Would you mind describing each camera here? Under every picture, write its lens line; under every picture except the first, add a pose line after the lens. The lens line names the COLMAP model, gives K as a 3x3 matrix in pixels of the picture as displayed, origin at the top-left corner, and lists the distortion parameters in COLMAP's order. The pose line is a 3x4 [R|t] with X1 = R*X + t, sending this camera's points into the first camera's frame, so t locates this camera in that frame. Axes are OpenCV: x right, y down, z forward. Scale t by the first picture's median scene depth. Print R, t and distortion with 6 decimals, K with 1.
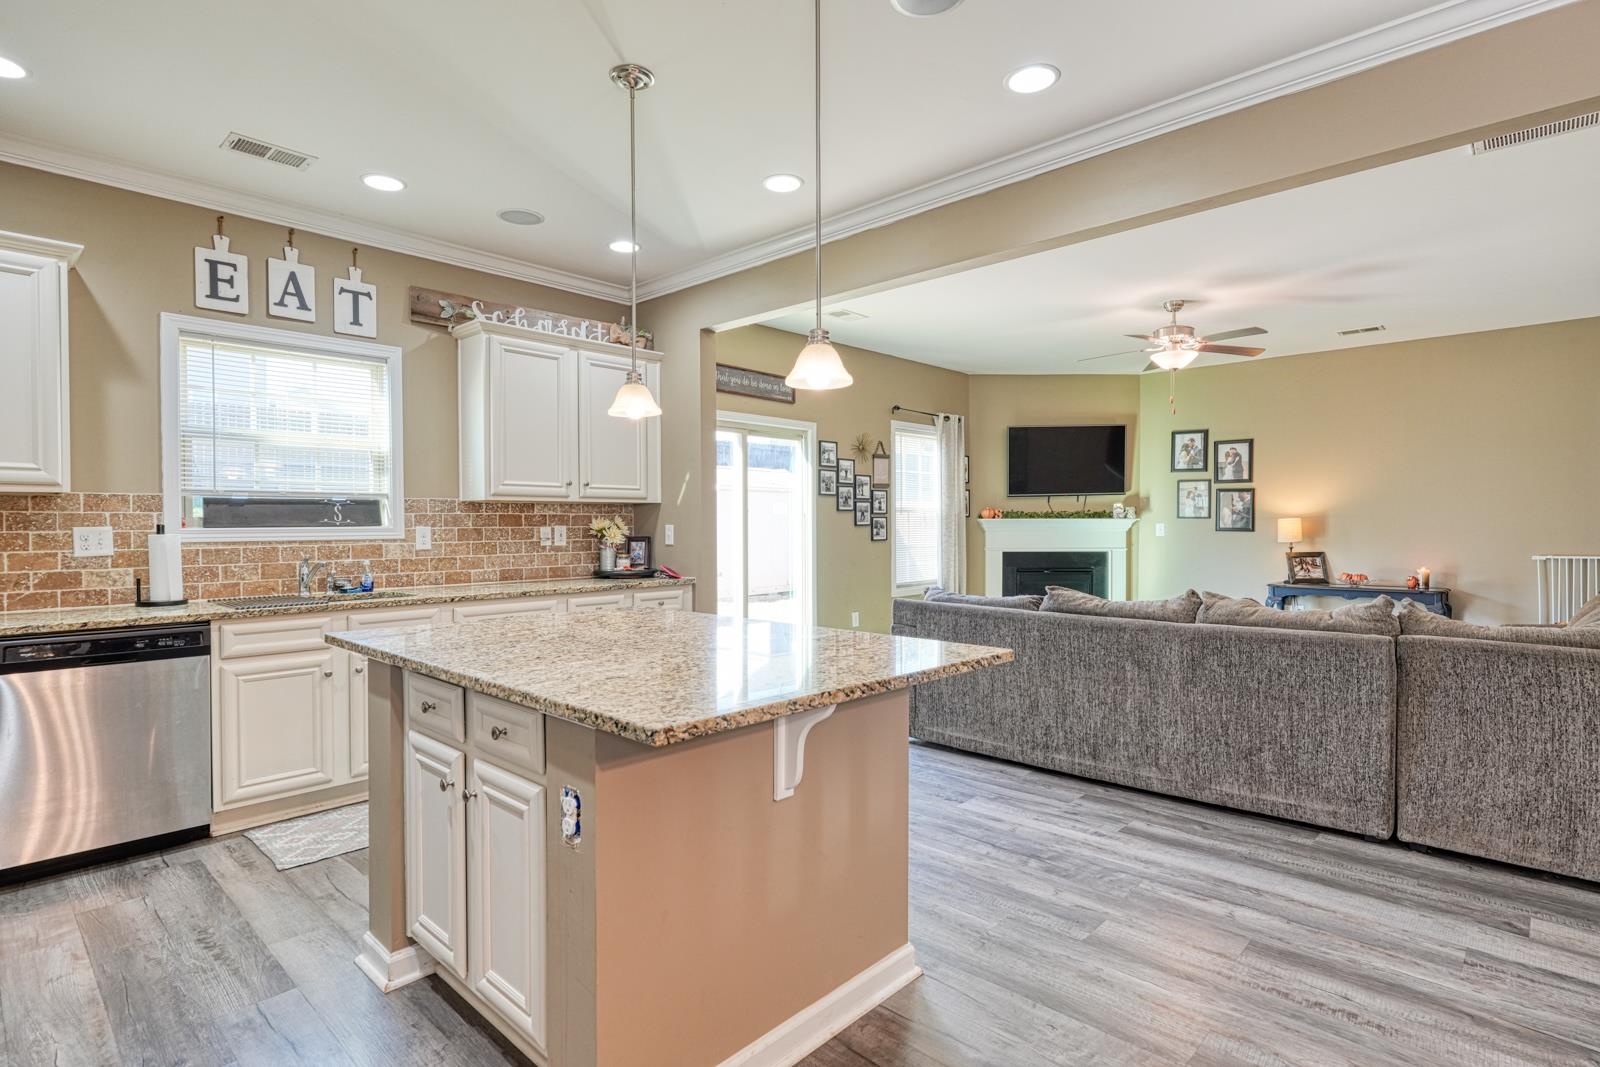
lens RADIAL K [[810.0, 0, 801.4], [0, 810.0, 530.5], [0, 0, 1]] dist [-0.000329, -0.000036]
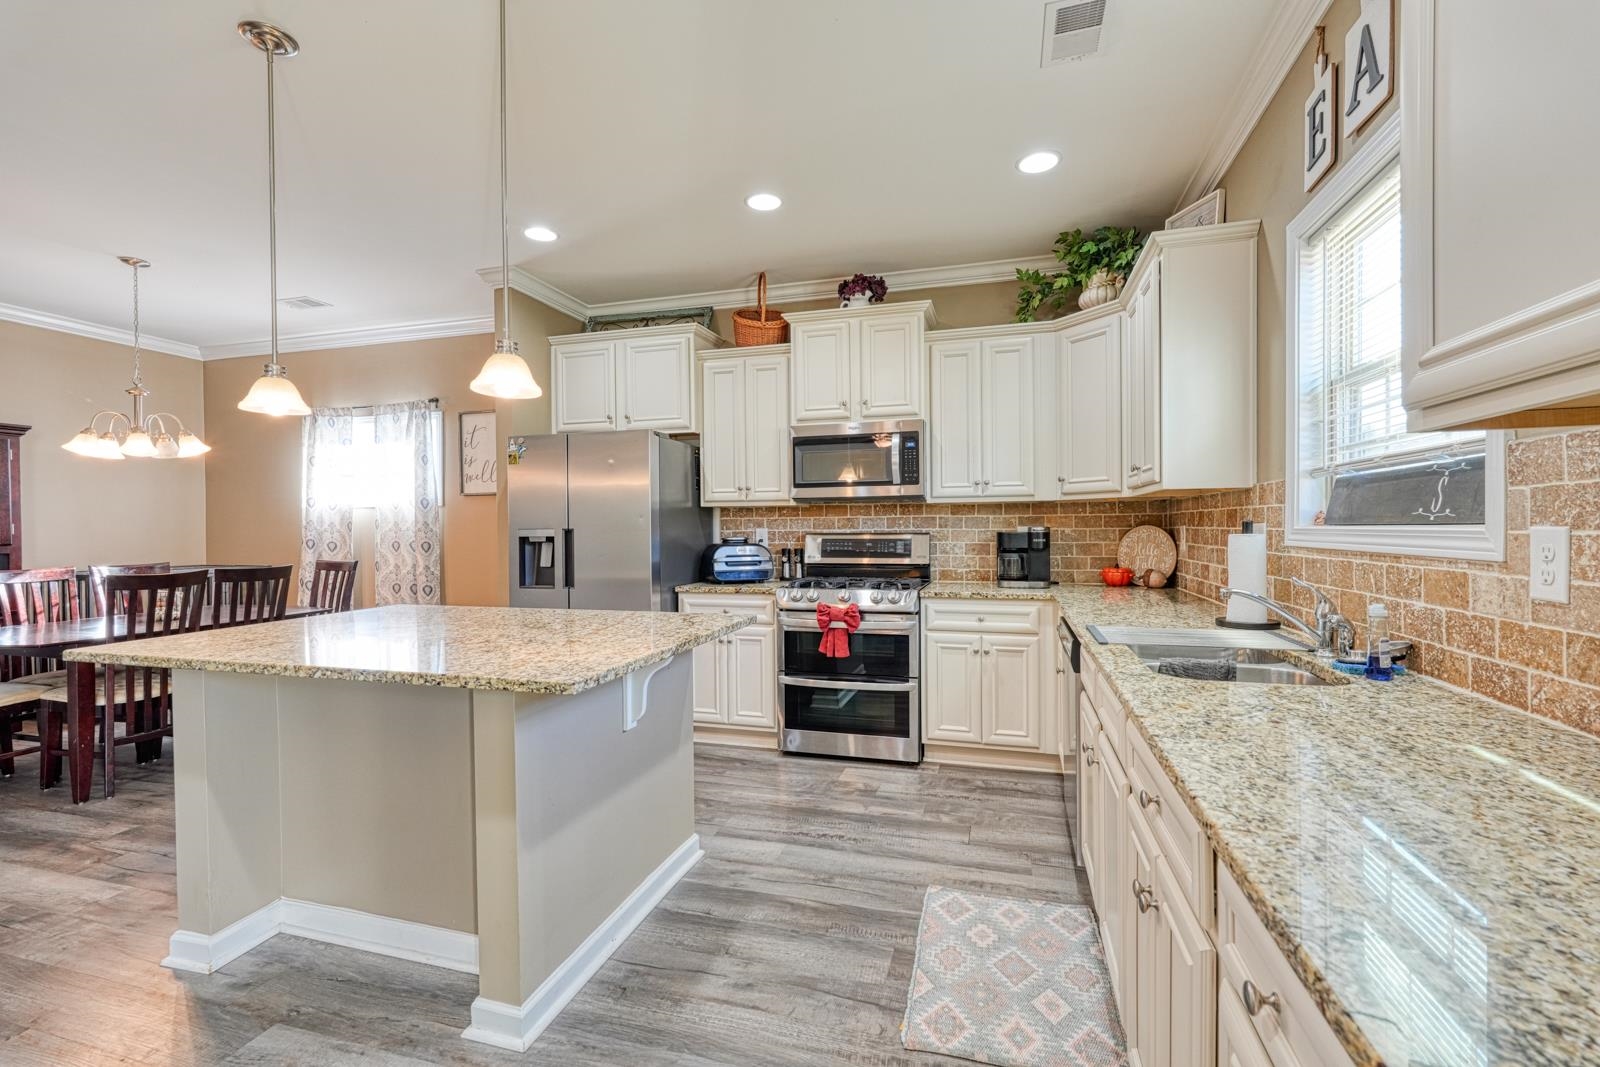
lens RADIAL K [[698.0, 0, 801.8], [0, 698.0, 529.6], [0, 0, 1]] dist [-0.004683, -0.000254]
pose [[-0.886224, 0.016136, -0.462977, -0.120245], [0.007913, 0.999775, 0.019697, -0.016005], [0.463190, 0.013793, -0.886152, 1.464805]]
